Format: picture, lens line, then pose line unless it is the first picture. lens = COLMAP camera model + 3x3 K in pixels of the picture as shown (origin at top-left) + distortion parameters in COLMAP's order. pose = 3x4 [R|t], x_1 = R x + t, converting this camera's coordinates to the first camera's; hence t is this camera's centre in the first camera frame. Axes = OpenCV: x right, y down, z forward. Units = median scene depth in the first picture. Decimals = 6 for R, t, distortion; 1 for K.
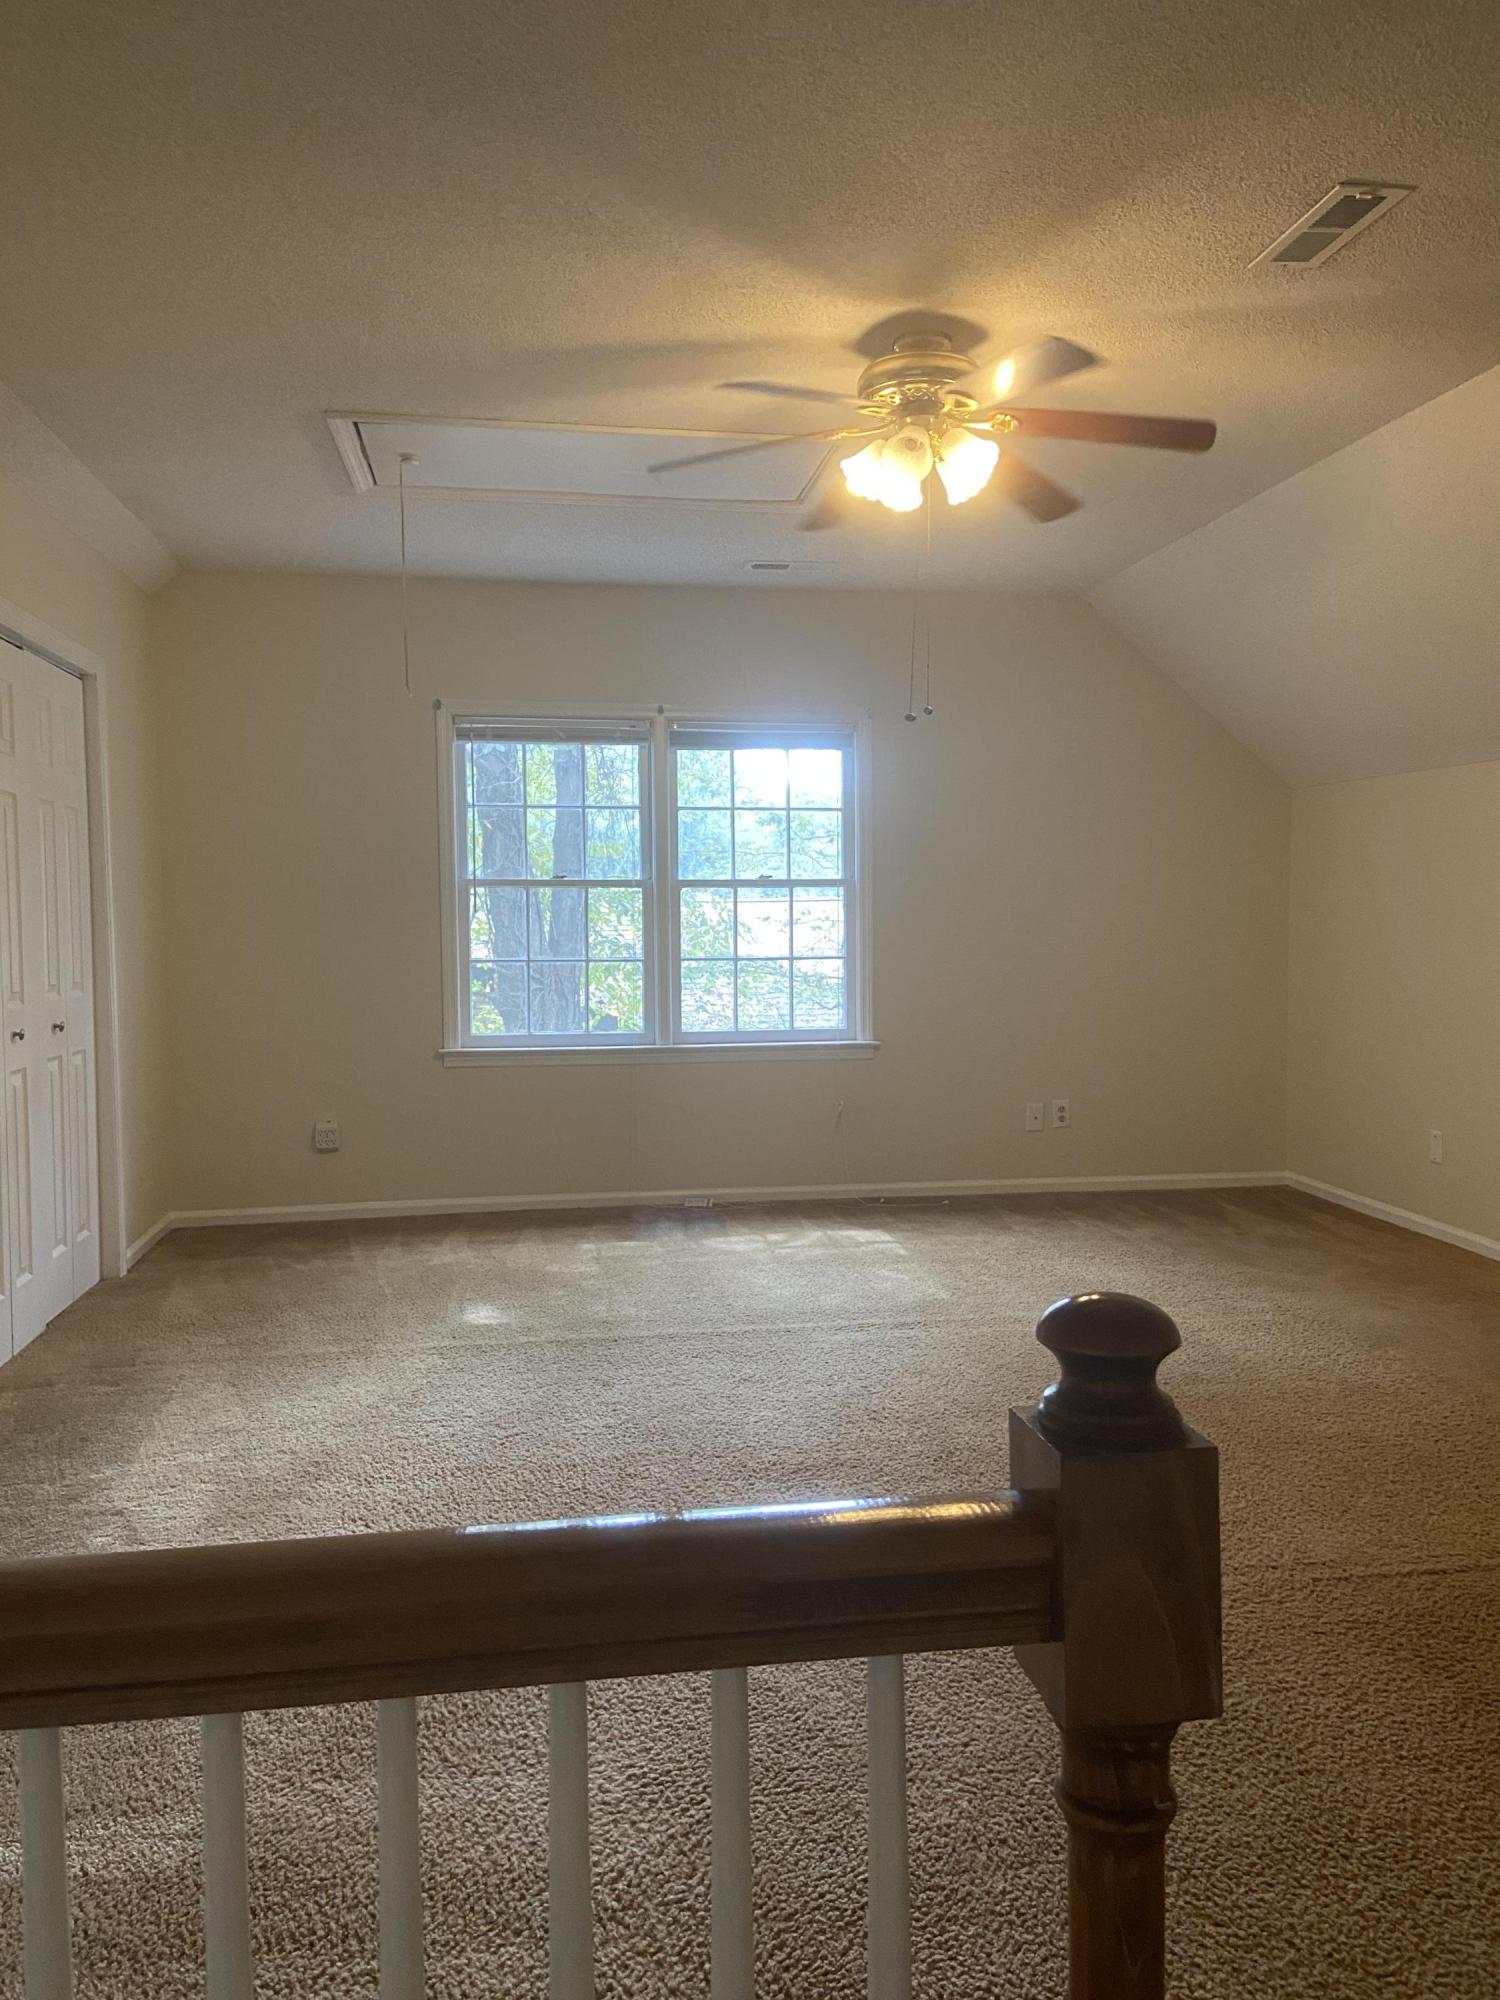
lens RADIAL K [[1511.3, 0, 749.3], [0, 1511.3, 994.7], [0, 0, 1]] dist [0.091281, -0.117574]
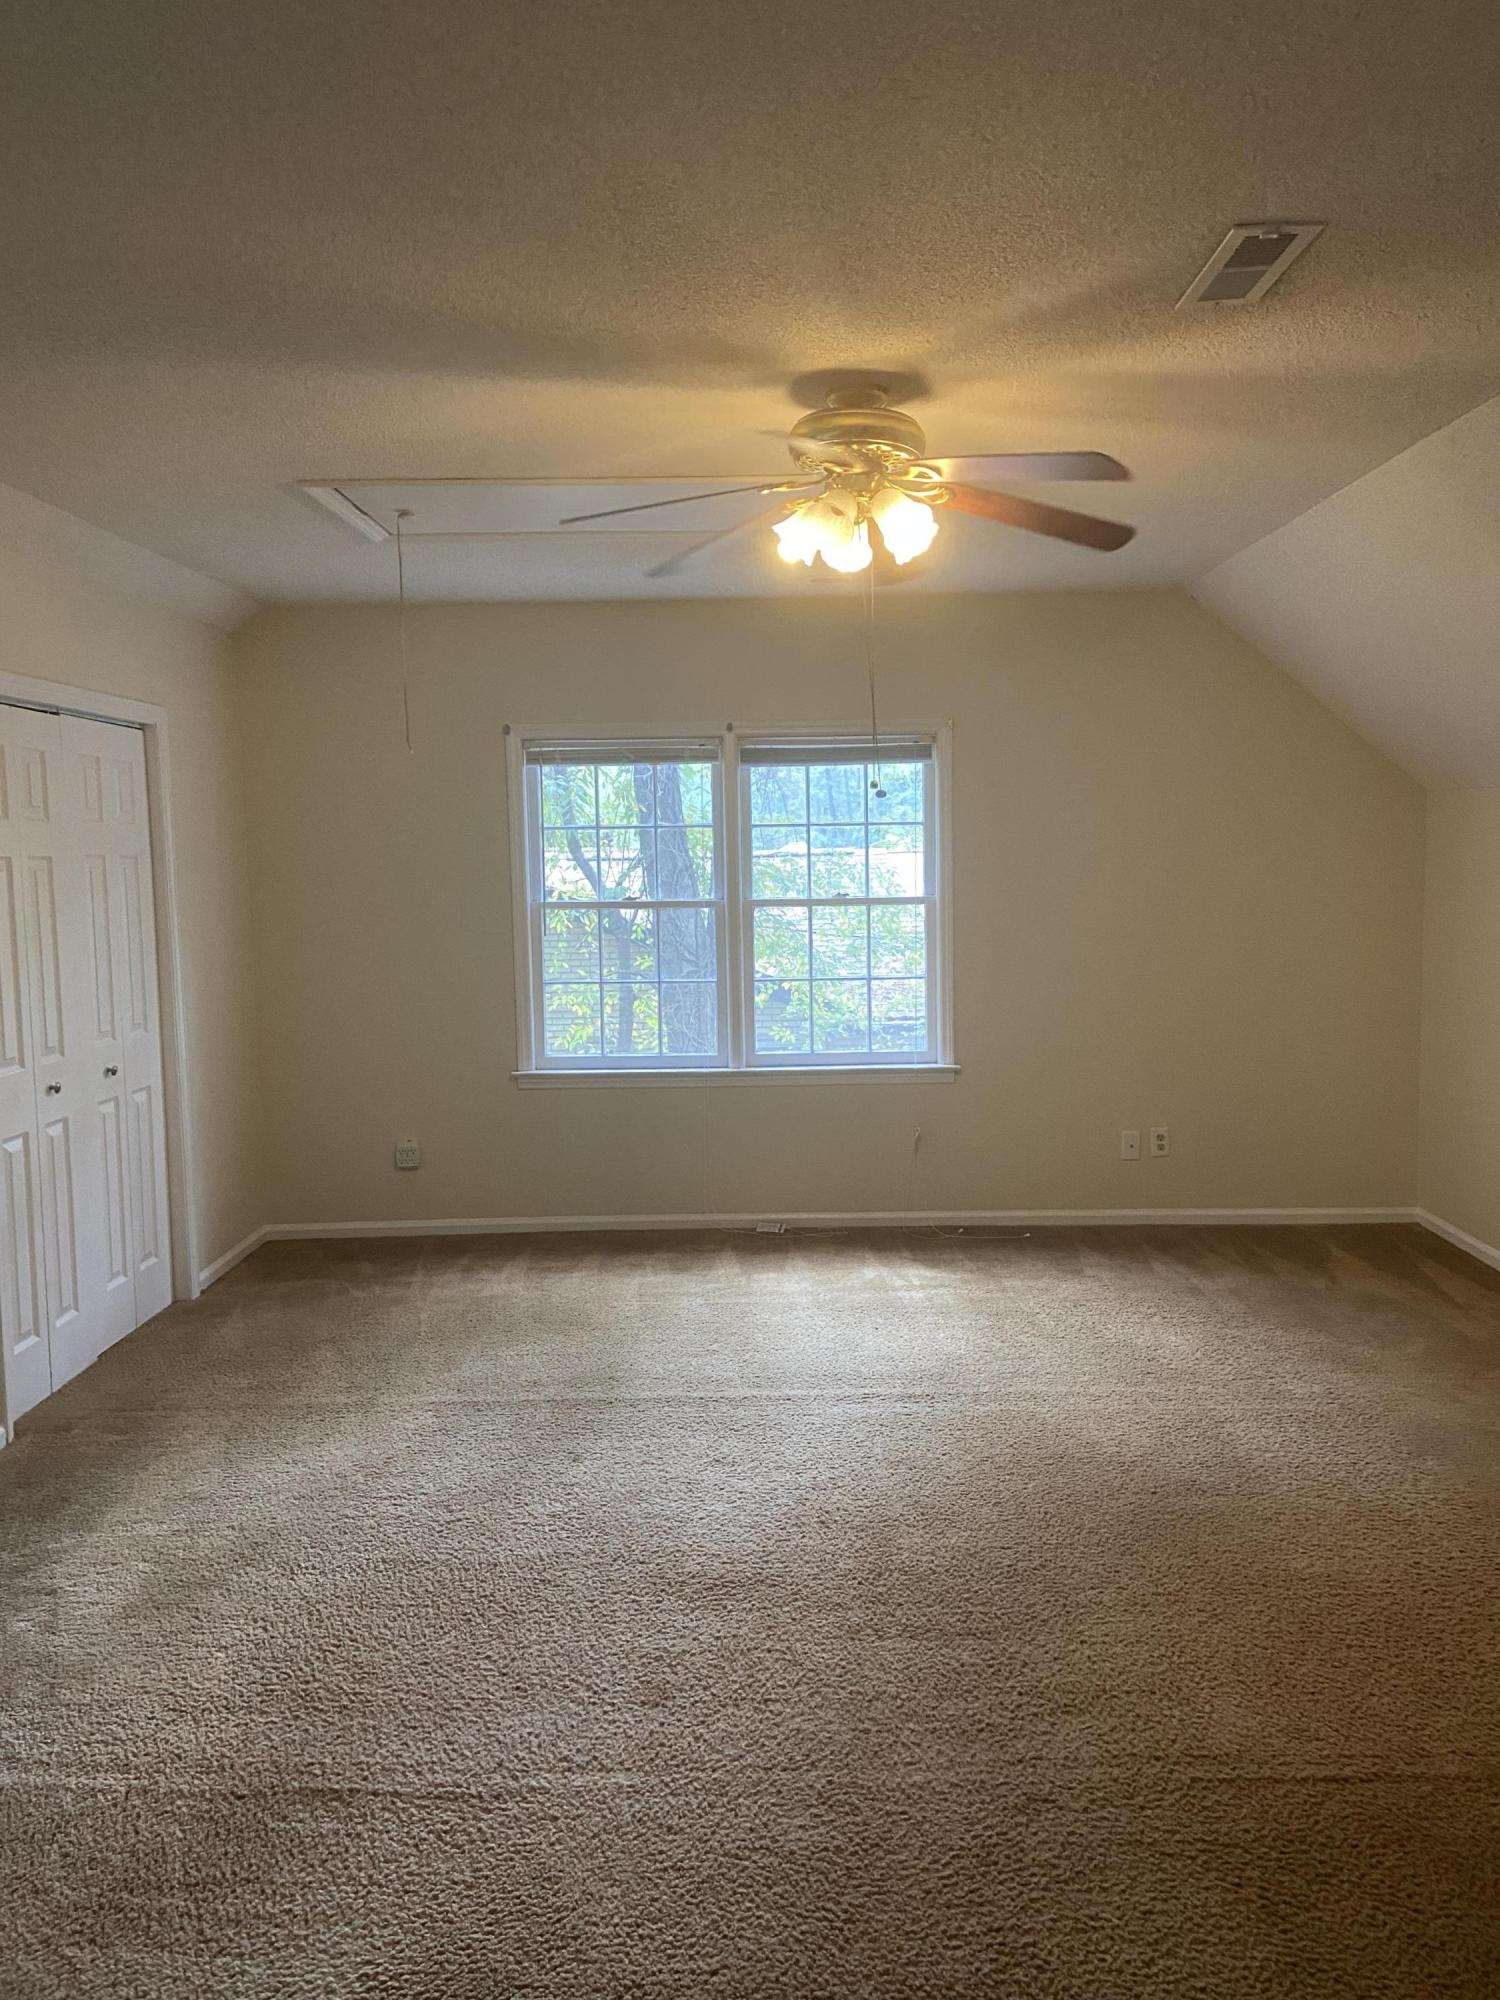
lens RADIAL K [[1511.3, 0, 732.4], [0, 1511.3, 1000.3], [0, 0, 1]] dist [0.091281, -0.117574]
pose [[0.986792, 0.004176, -0.161941, 0.128487], [0.002225, 0.999224, 0.039327, -0.063364], [0.161979, -0.039168, 0.986017, 0.037036]]
